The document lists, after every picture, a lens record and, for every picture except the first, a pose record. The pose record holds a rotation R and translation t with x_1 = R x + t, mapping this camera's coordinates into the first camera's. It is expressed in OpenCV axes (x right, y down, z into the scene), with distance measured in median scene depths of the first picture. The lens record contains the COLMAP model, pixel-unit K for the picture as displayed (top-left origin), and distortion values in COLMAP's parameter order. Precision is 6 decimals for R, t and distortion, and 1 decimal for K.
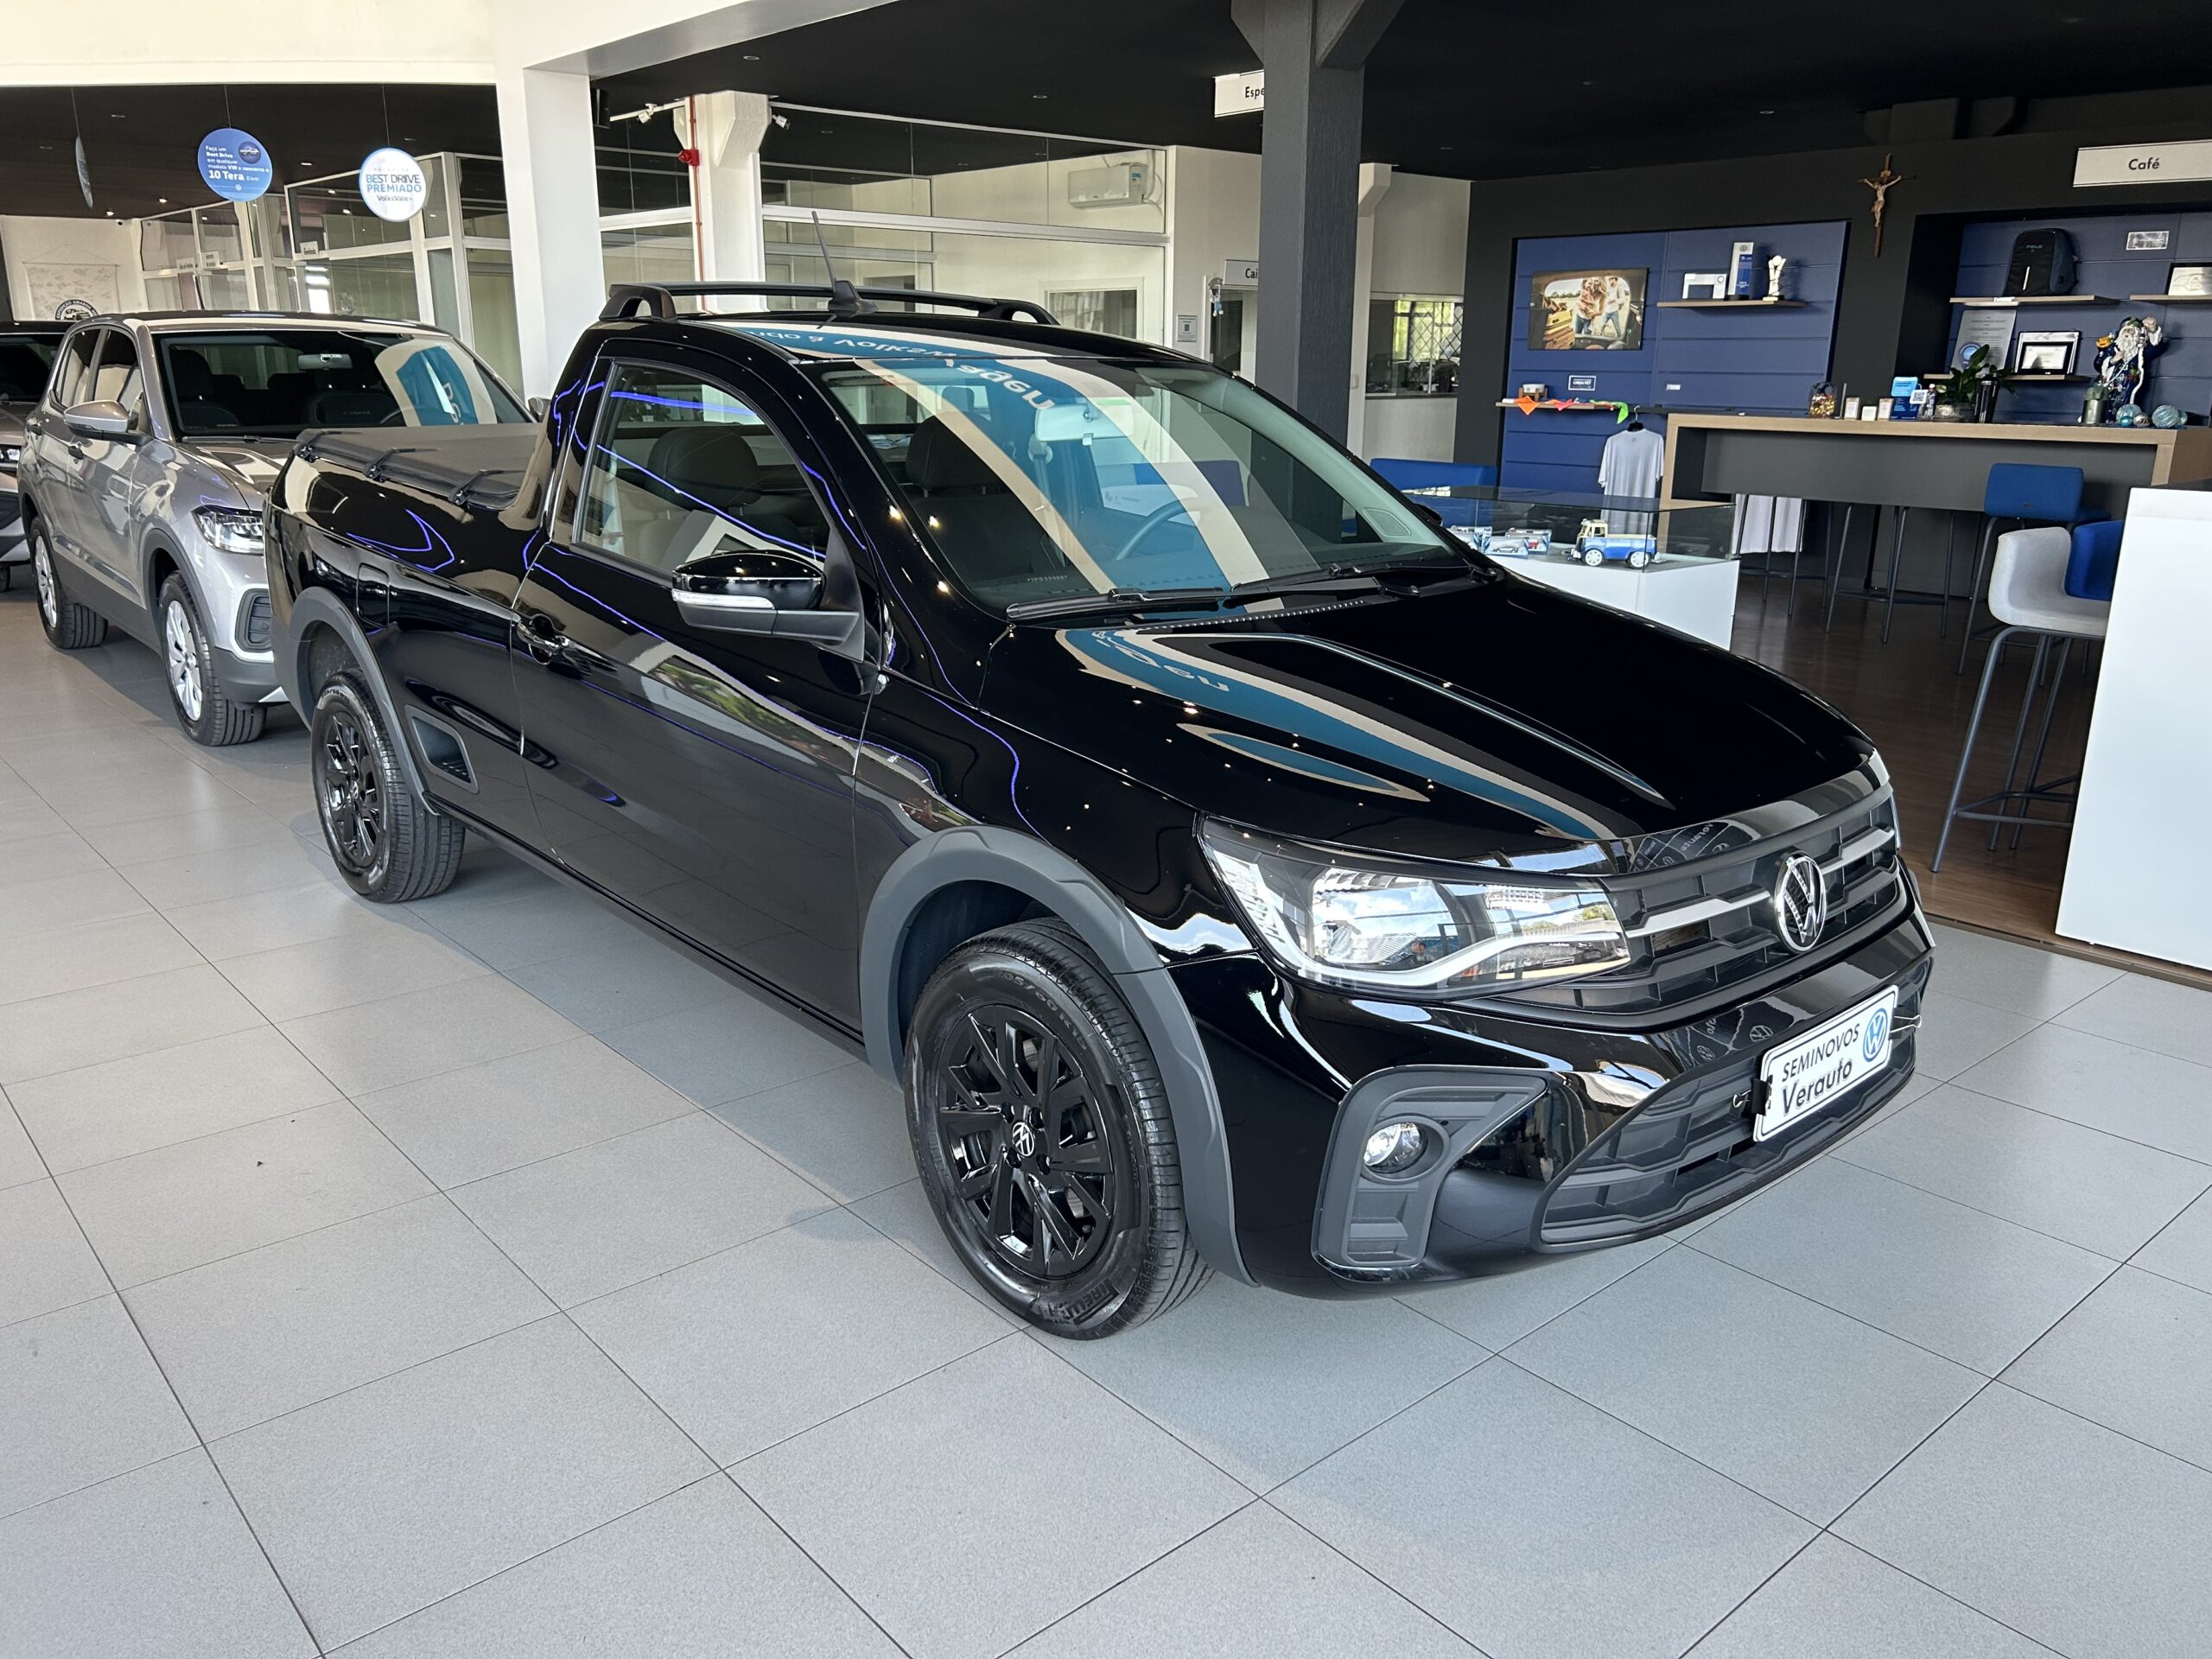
lens RADIAL K [[1668.6, 0, 1117.1], [0, 1668.6, 842.8], [0, 0, 1]] dist [0.028022, -0.032342]
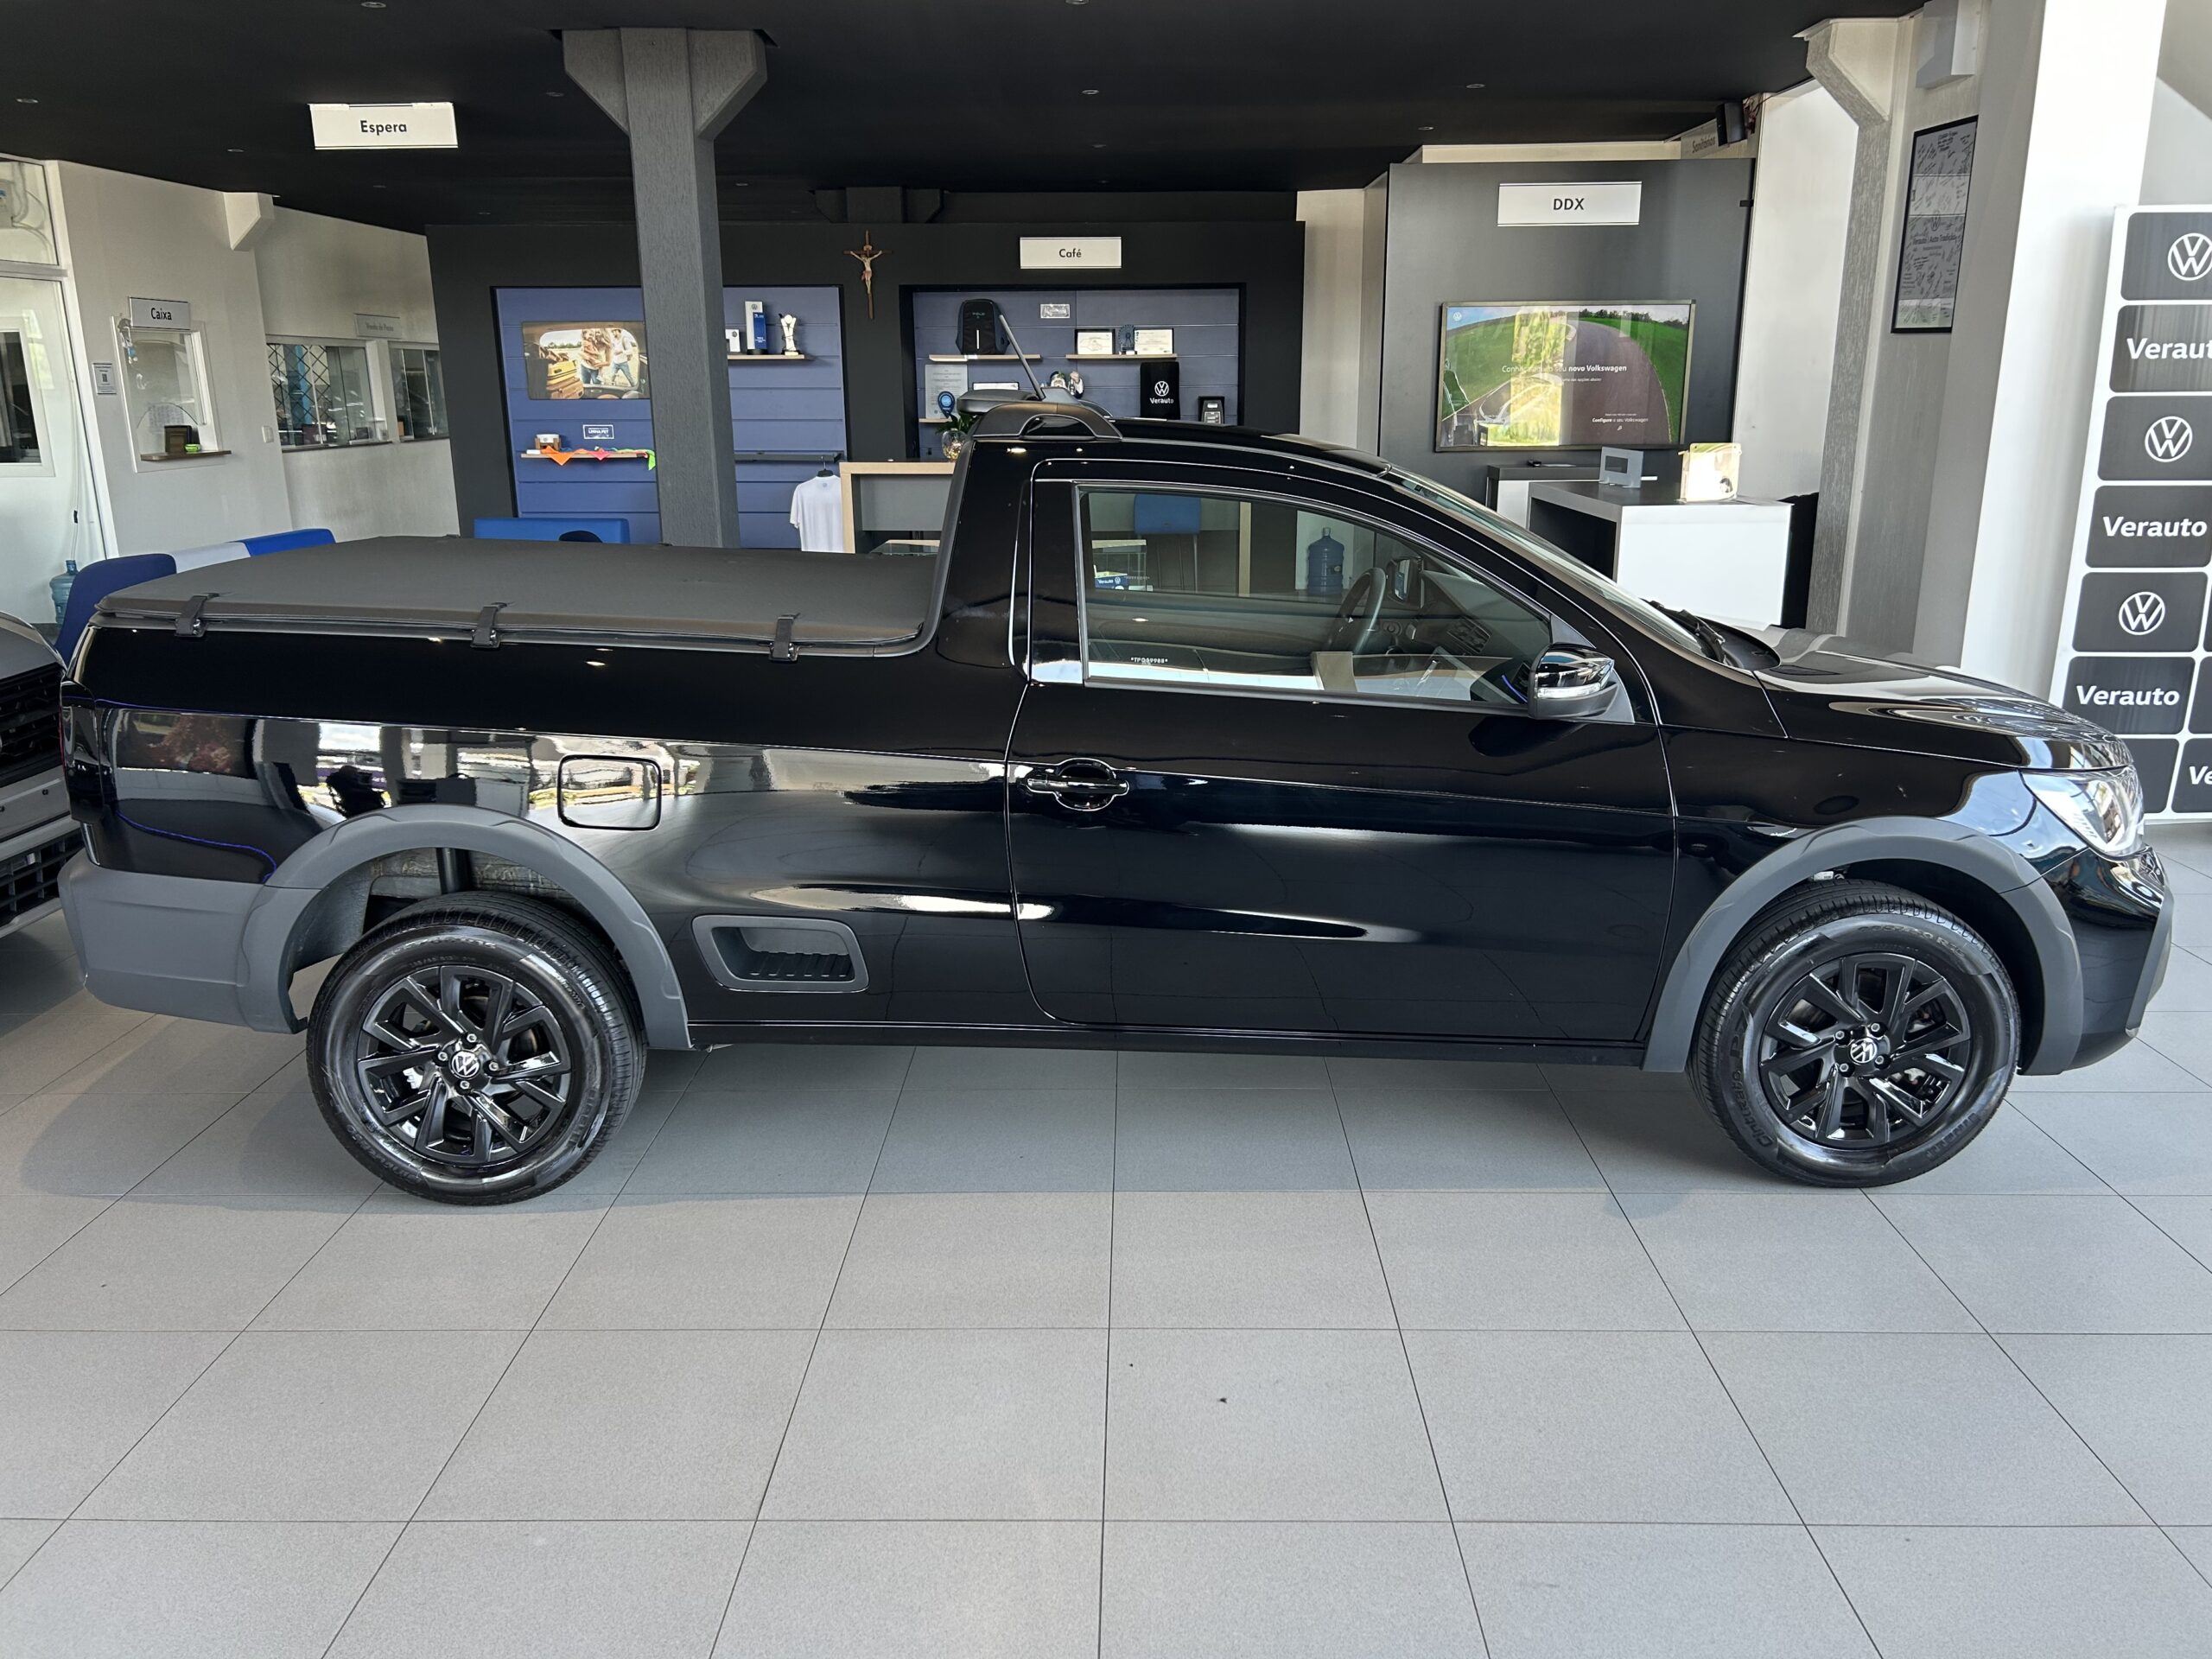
lens RADIAL K [[1668.6, 0, 1106.5], [0, 1668.6, 834.6], [0, 0, 1]] dist [0.028022, -0.032342]
pose [[0.675756, -0.201946, 0.708923, -0.330596], [0.215371, 0.973865, 0.072124, -0.051790], [-0.704961, 0.103943, 0.701588, 0.114990]]
